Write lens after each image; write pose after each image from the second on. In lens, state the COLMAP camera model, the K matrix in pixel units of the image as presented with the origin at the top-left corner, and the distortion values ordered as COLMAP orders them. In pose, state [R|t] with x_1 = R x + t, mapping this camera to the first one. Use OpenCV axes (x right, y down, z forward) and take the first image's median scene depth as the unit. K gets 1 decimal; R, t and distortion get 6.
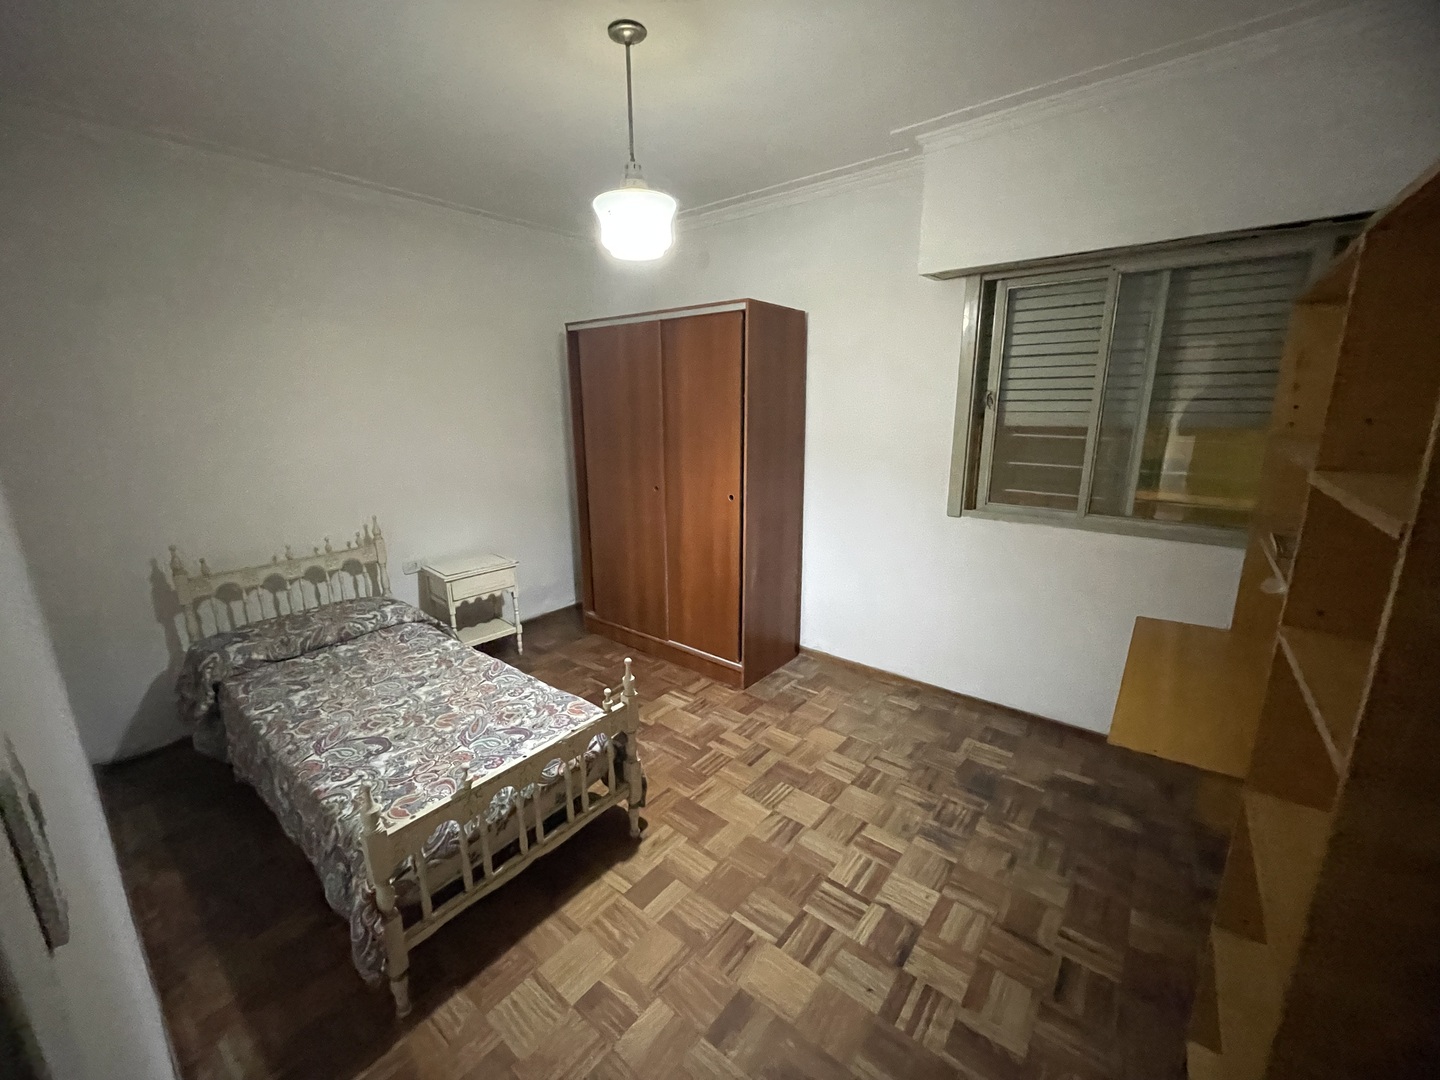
lens RADIAL K [[577.1, 0, 721.0], [0, 577.1, 537.1], [0, 0, 1]] dist [-0.002411, -0.000052]
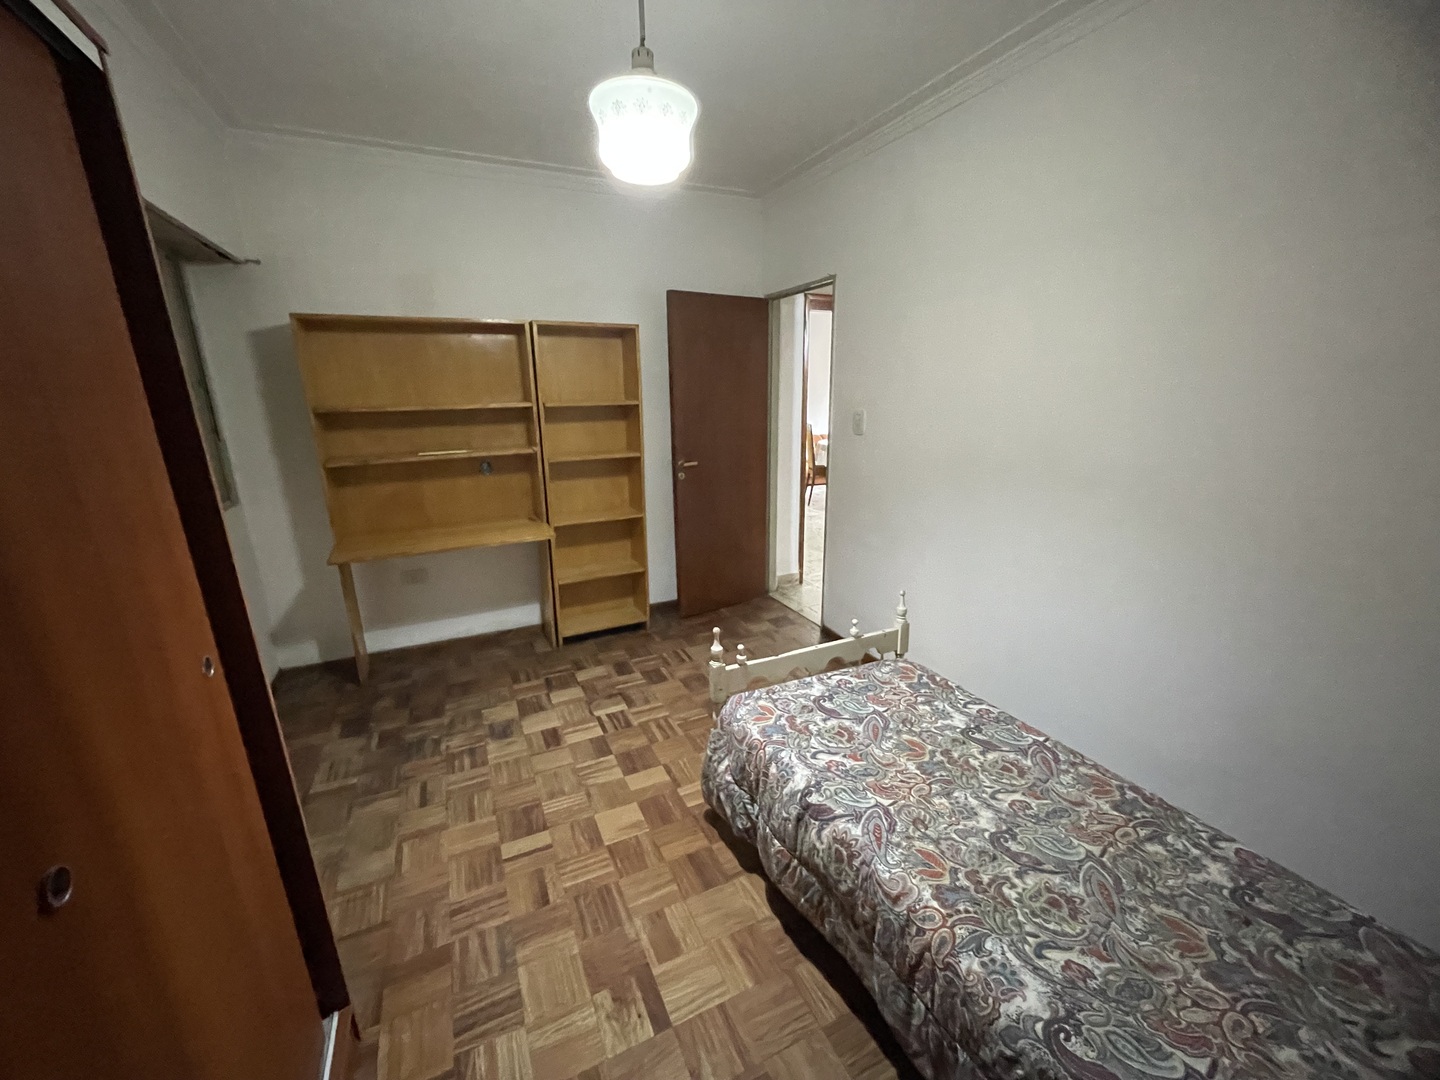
lens RADIAL K [[577.1, 0, 719.9], [0, 577.1, 540.0], [0, 0, 1]] dist [-0.002411, -0.000052]
pose [[-0.900432, -0.094994, 0.424498, -0.555455], [0.123270, 0.880139, 0.458432, -0.363346], [-0.417166, 0.465114, -0.780796, 1.645910]]
